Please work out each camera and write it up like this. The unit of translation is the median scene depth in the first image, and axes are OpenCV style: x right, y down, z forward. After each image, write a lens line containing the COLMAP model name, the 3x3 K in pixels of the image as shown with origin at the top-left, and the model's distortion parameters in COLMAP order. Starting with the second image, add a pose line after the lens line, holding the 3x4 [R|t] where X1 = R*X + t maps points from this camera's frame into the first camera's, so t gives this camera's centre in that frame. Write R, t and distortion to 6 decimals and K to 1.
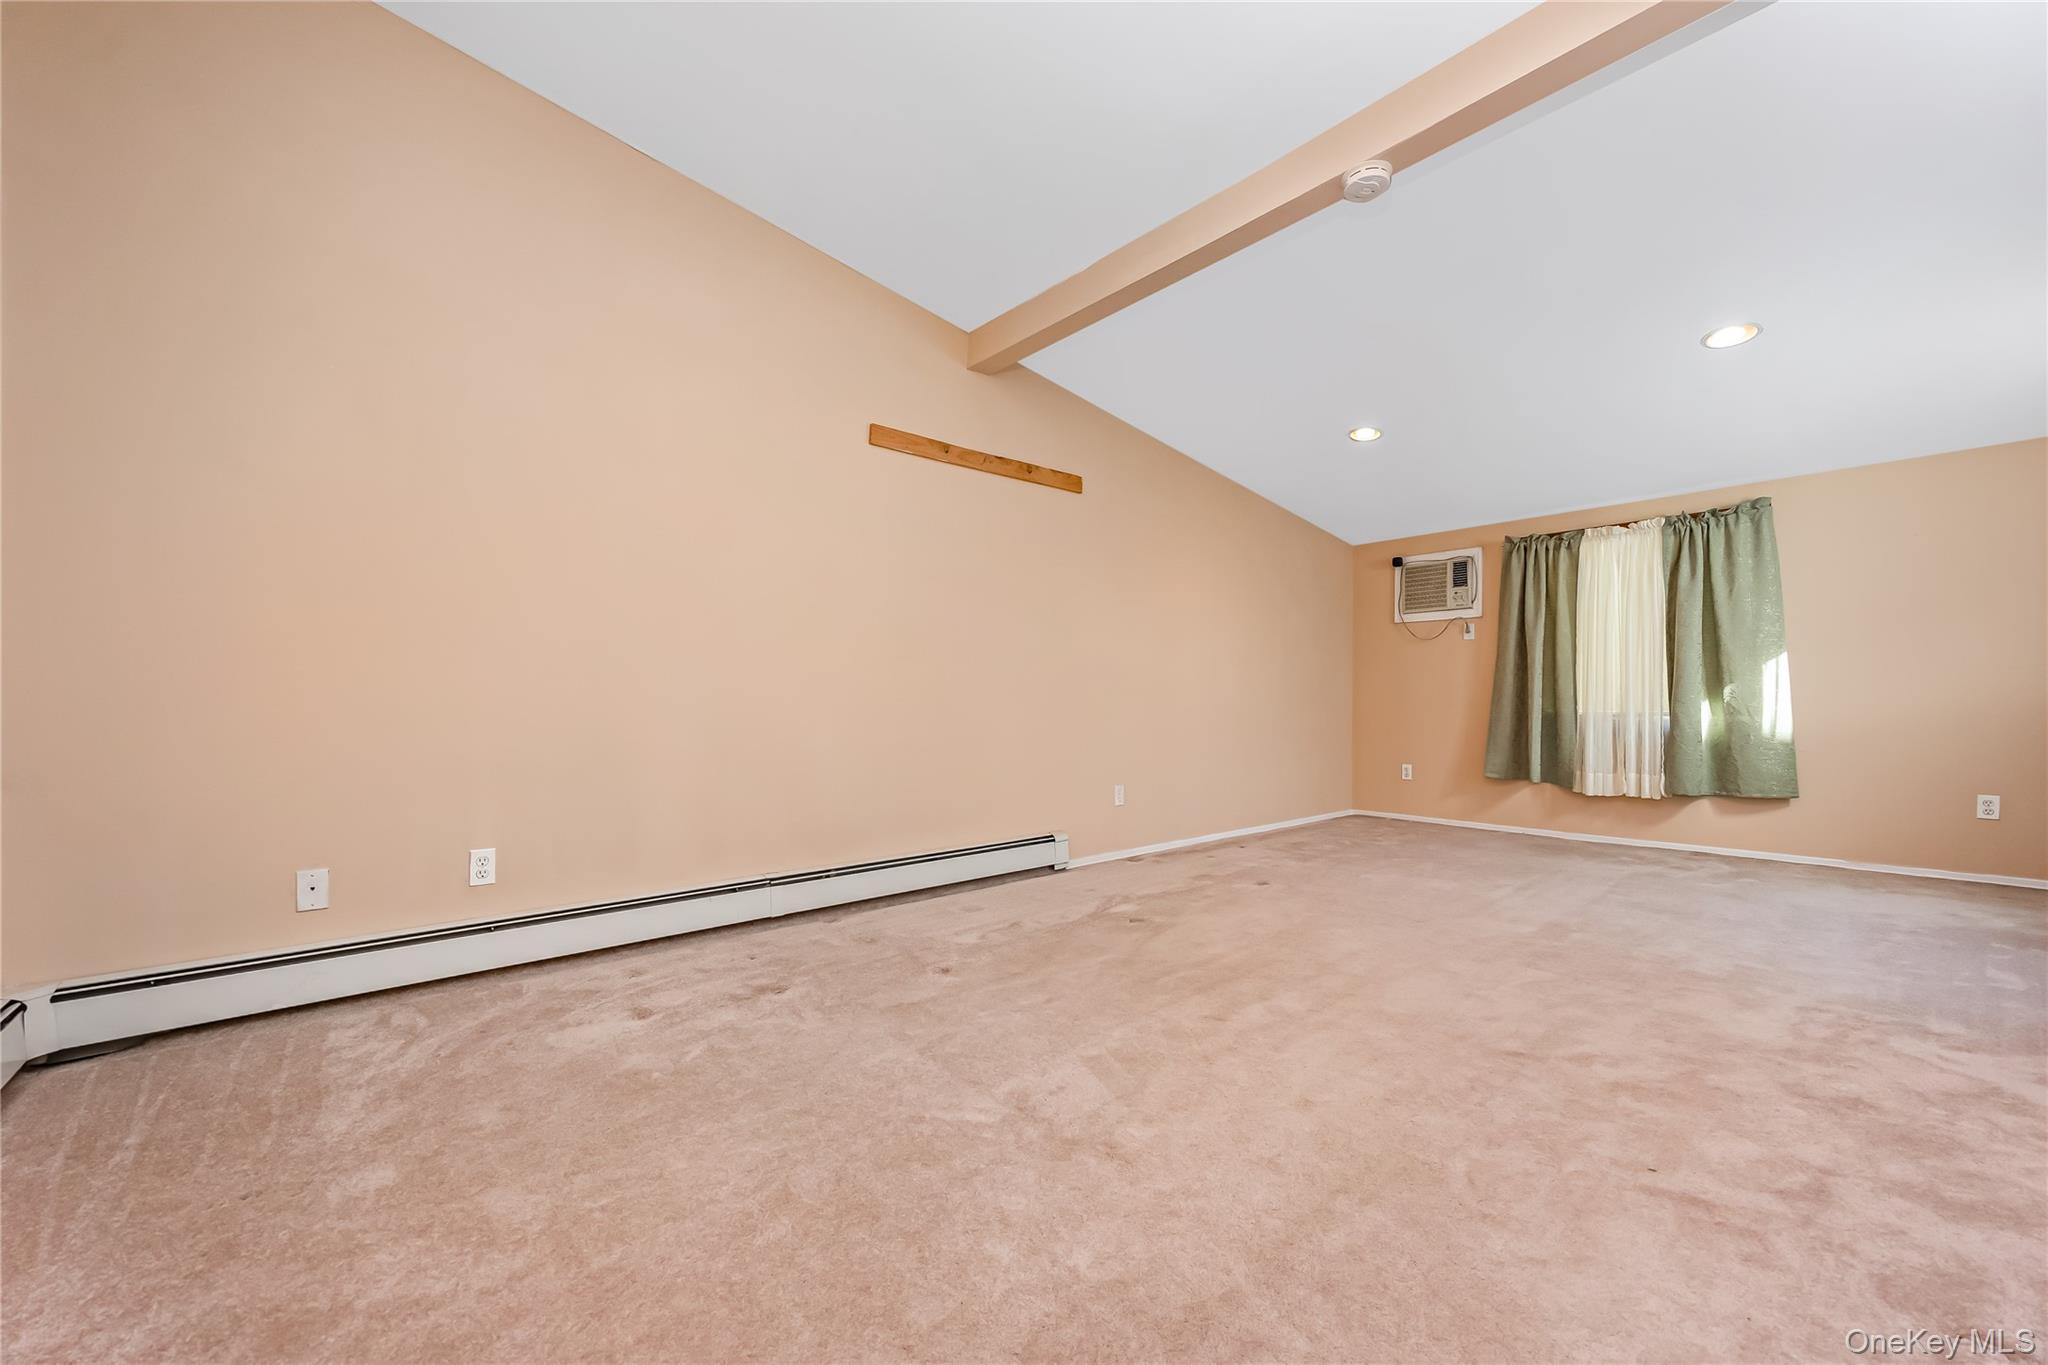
lens RADIAL K [[806.7, 0, 1038.2], [0, 806.7, 718.5], [0, 0, 1]] dist [-0.003896, -0.000362]
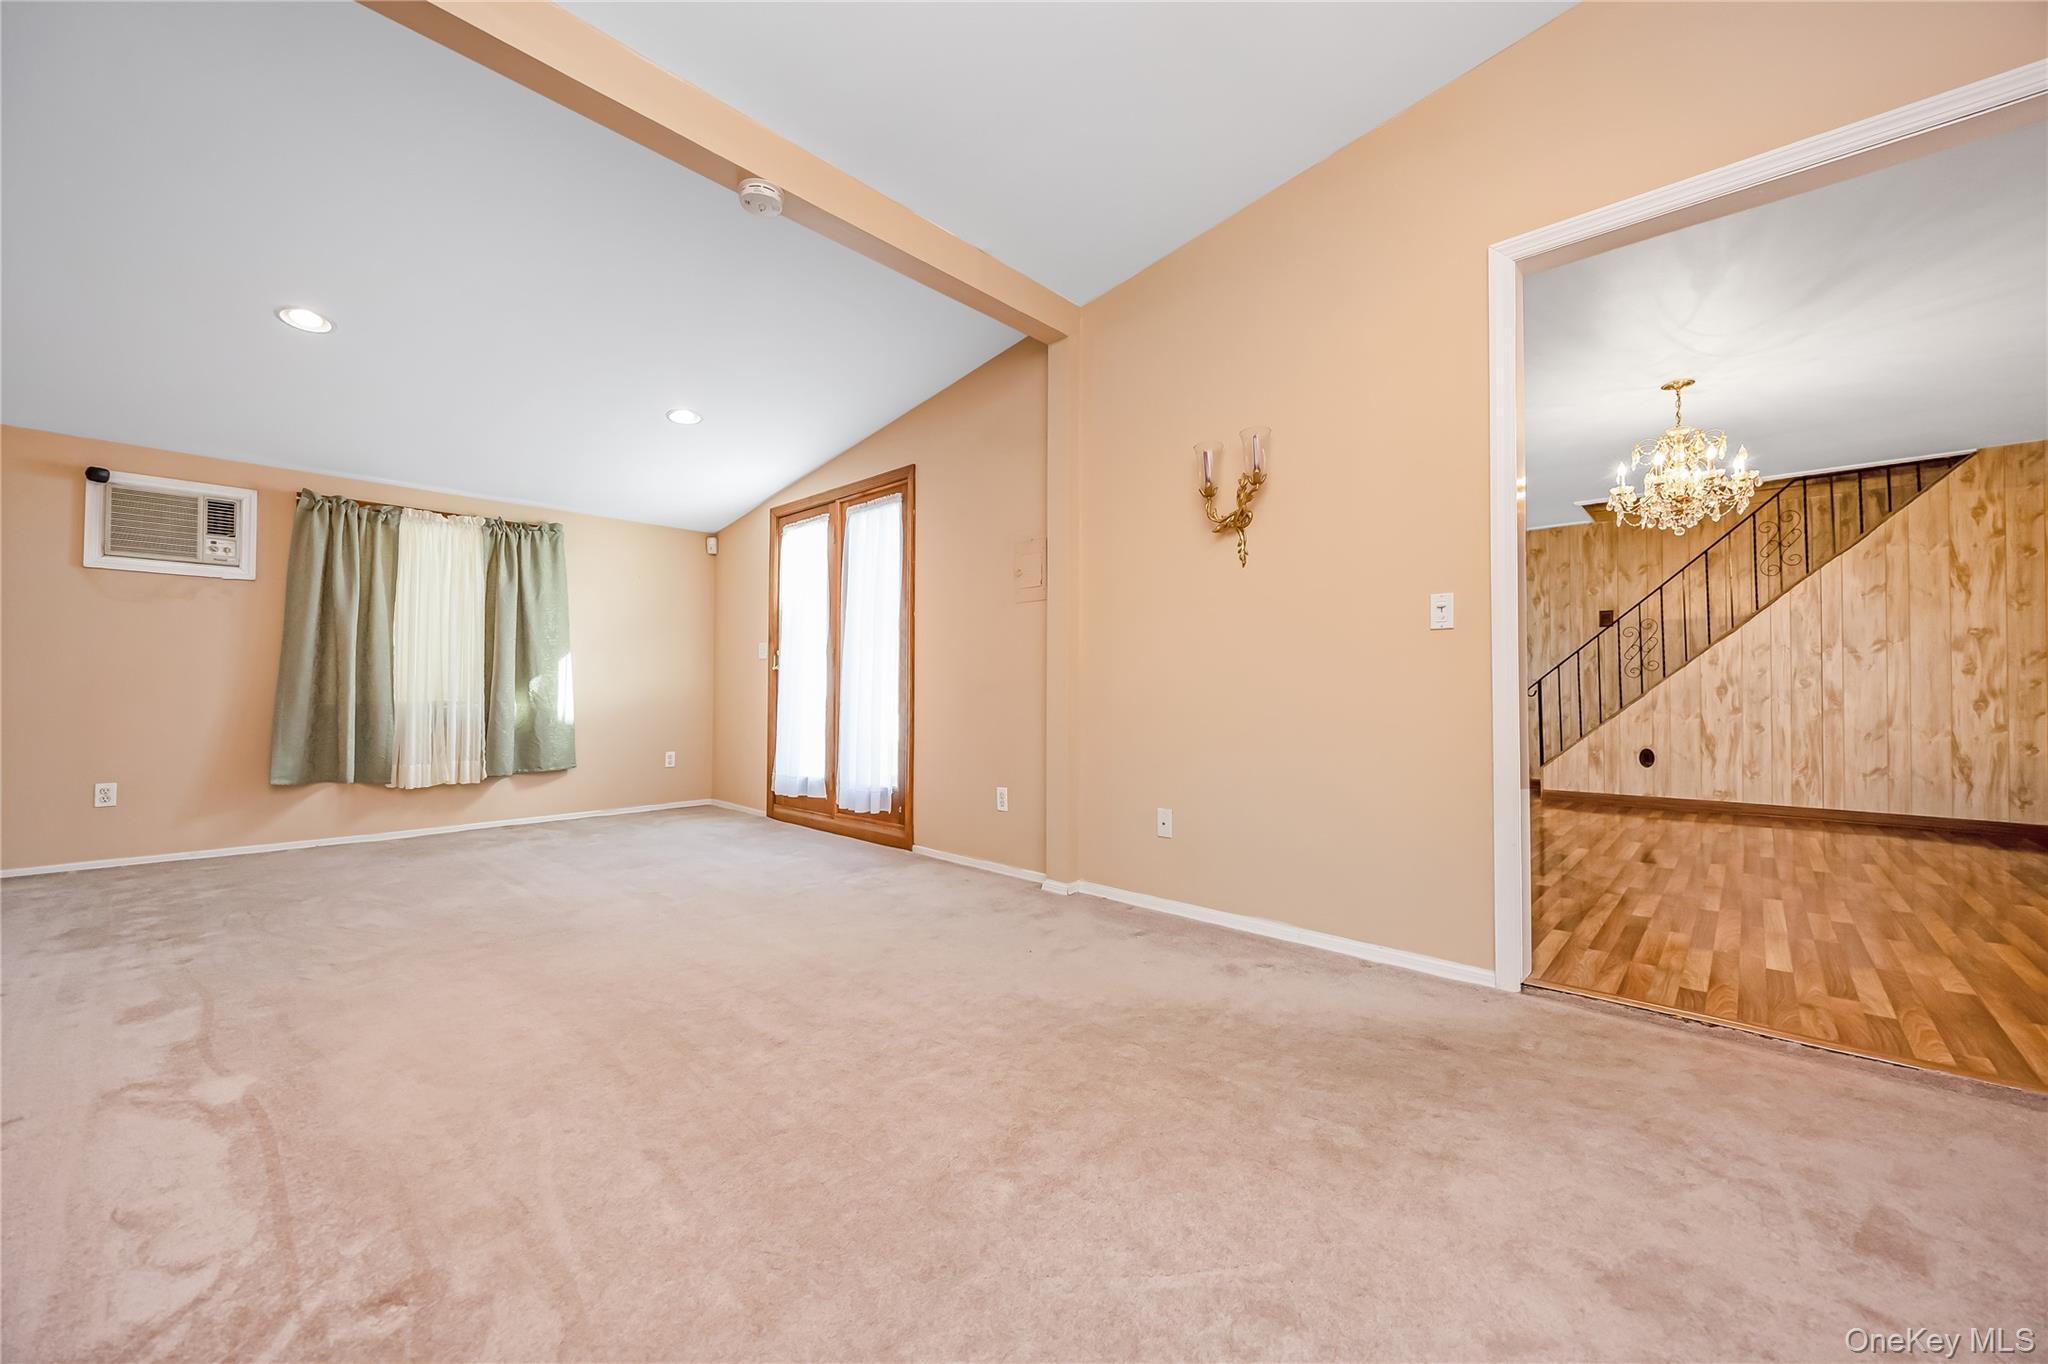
lens RADIAL K [[806.7, 0, 1008.1], [0, 806.7, 689.8], [0, 0, 1]] dist [-0.003896, -0.000362]
pose [[-0.136306, 0.005084, 0.990654, -0.352099], [0.018693, 0.999822, -0.002559, -0.005795], [-0.990490, 0.018170, -0.136376, 0.432694]]
